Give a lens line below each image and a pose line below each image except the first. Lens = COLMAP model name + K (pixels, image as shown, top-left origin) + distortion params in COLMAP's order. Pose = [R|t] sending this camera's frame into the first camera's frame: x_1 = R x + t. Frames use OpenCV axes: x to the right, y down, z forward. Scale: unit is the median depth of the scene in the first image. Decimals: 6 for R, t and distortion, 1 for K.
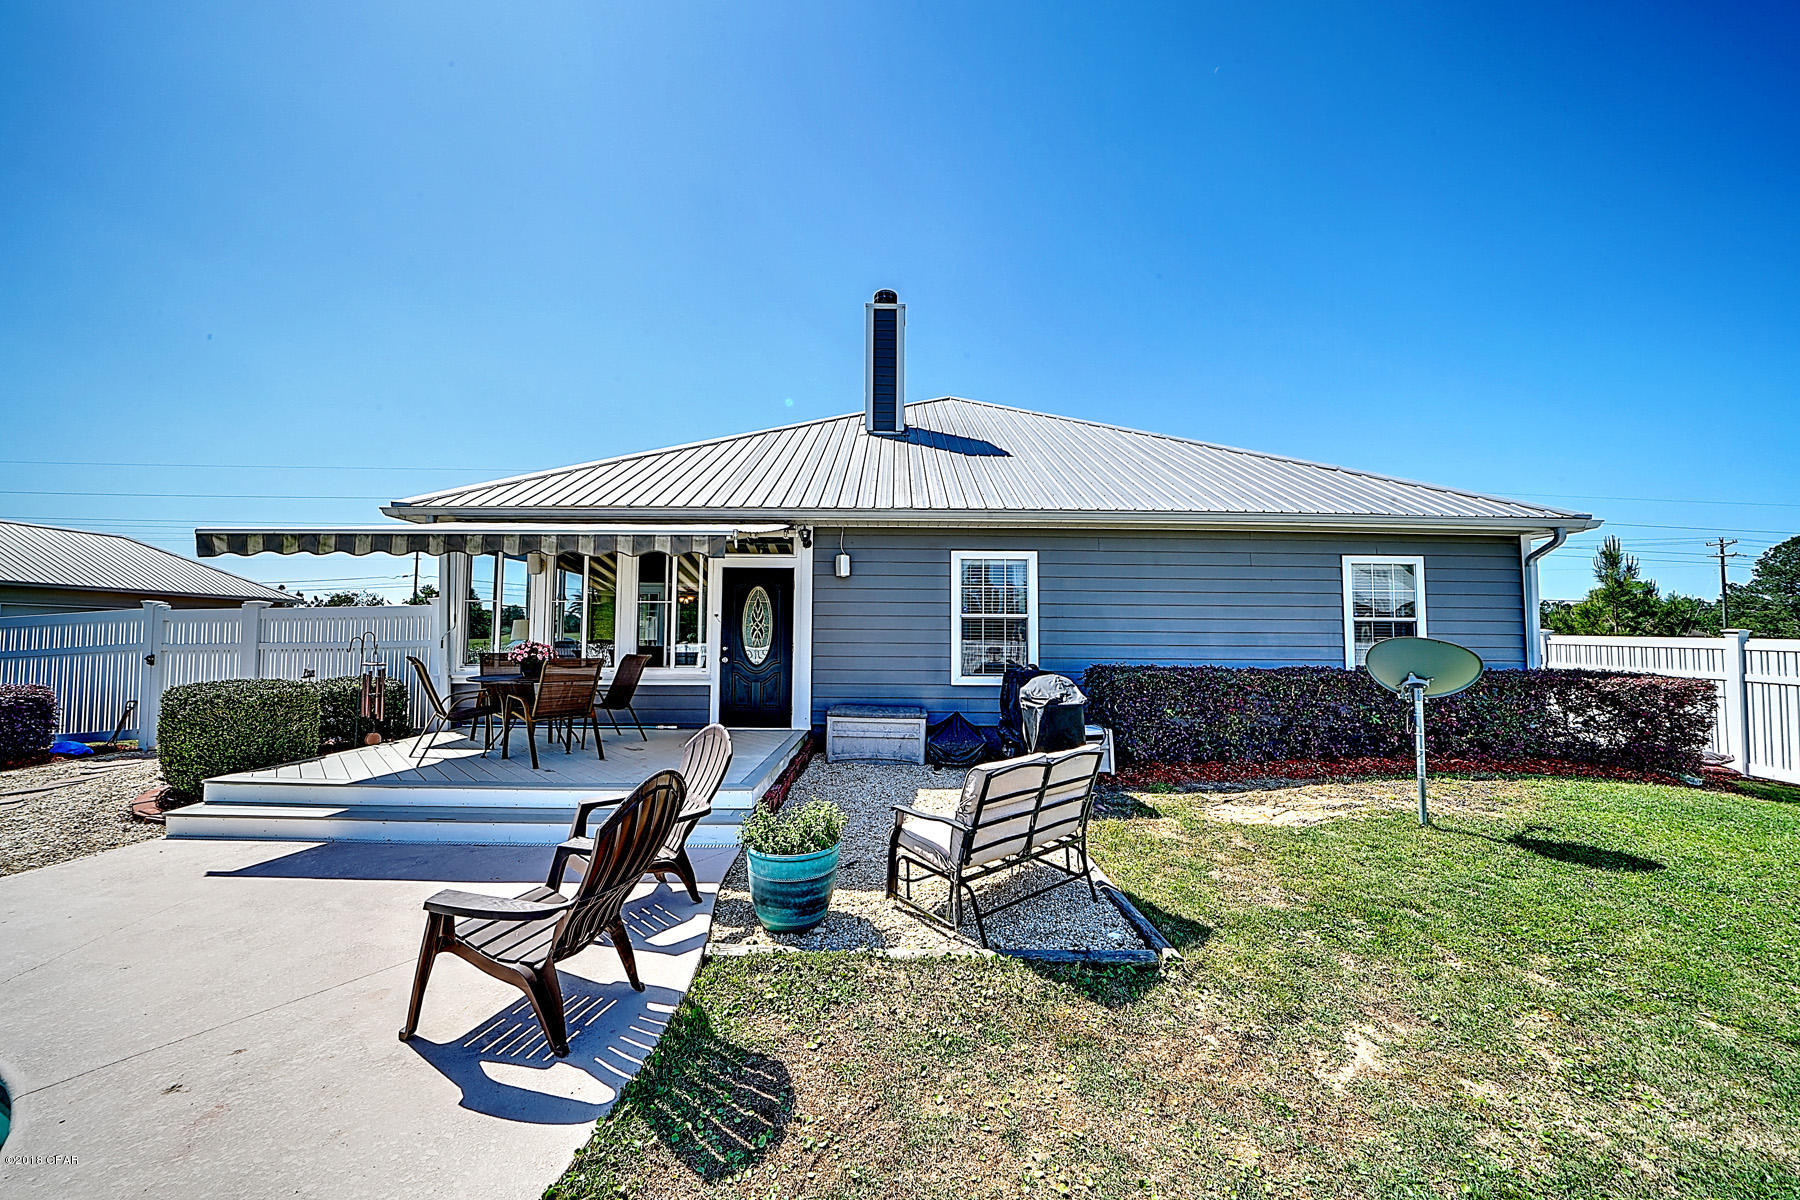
lens RADIAL K [[616.6, 0, 902.9], [0, 616.6, 601.8], [0, 0, 1]] dist [-0.014864, 0.000404]
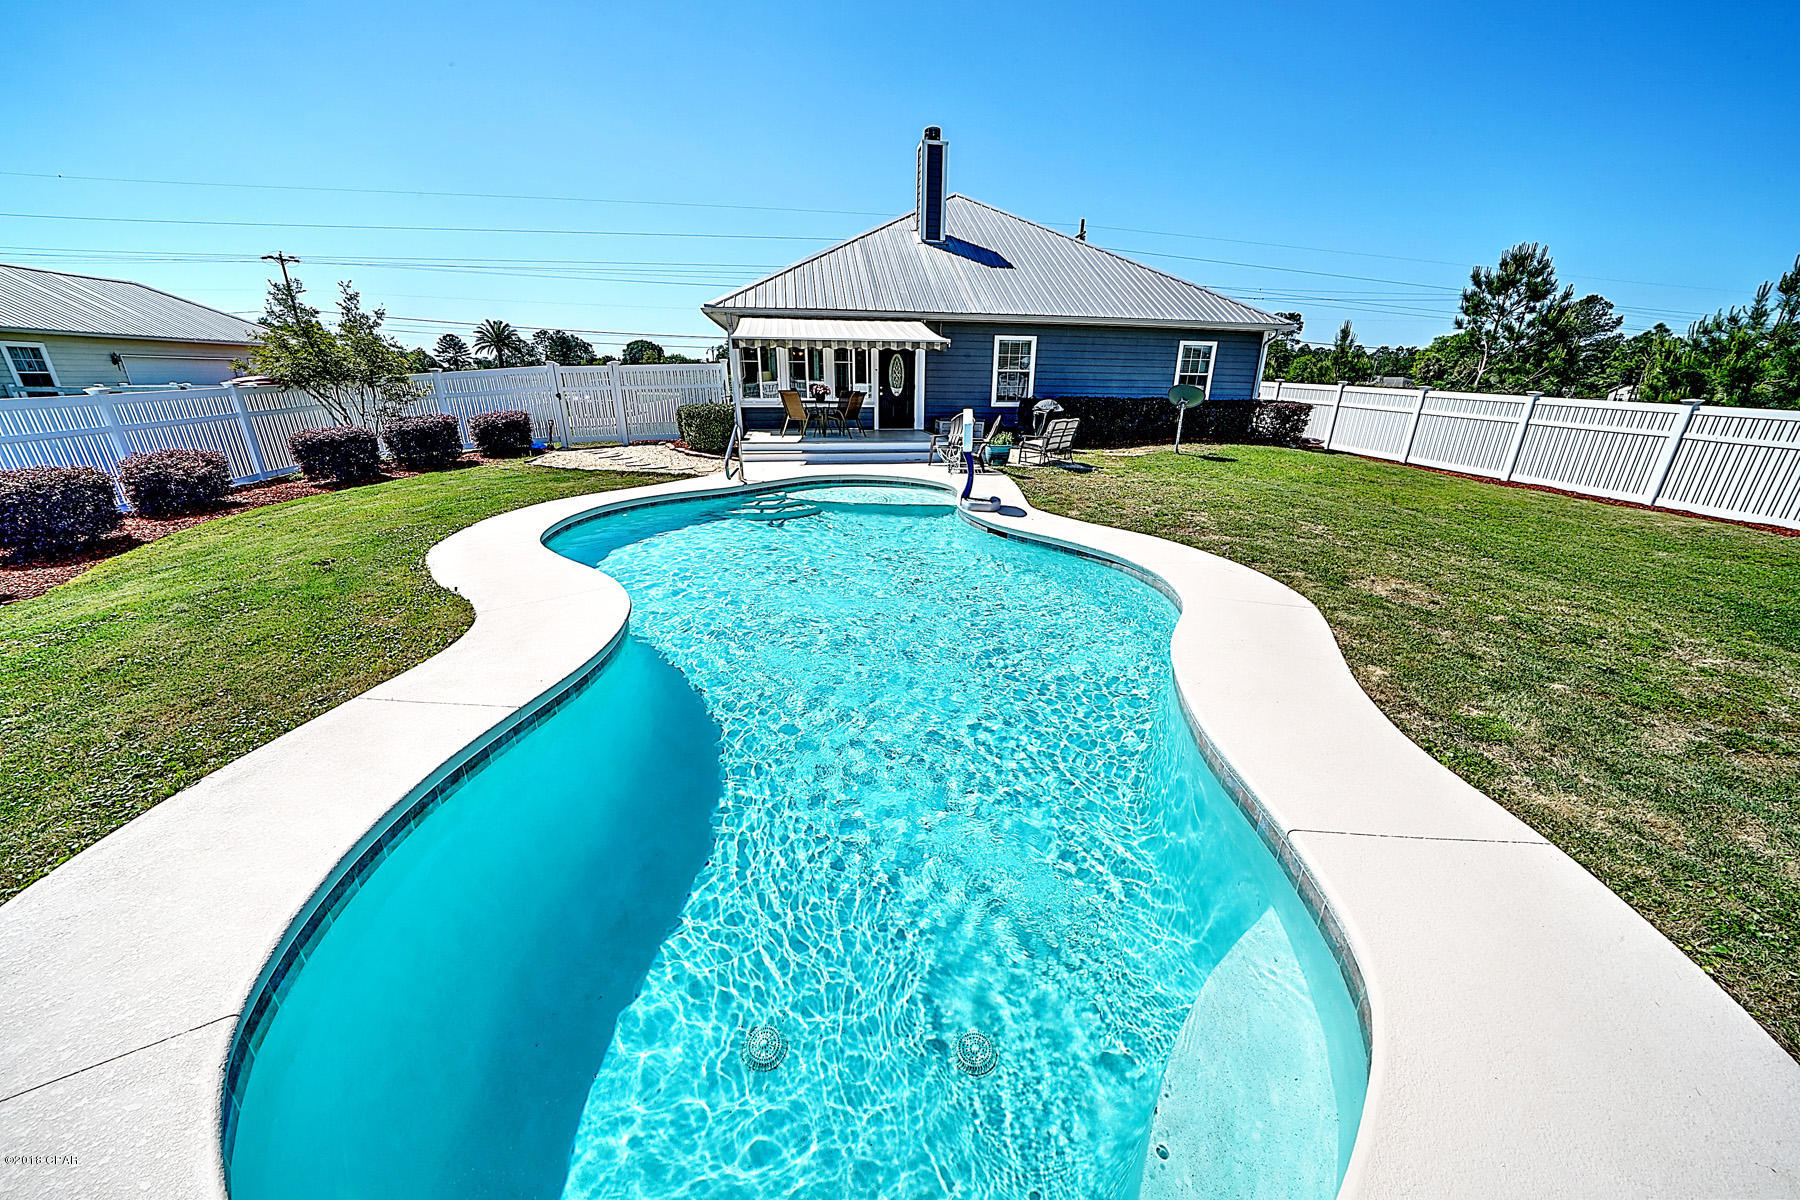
lens RADIAL K [[616.6, 0, 902.9], [0, 616.6, 601.8], [0, 0, 1]] dist [-0.014864, 0.000404]
pose [[0.986610, -0.052541, 0.154405, -0.551856], [-0.012106, 0.920489, 0.390580, -0.062491], [-0.162649, -0.387219, 0.907528, -1.037813]]
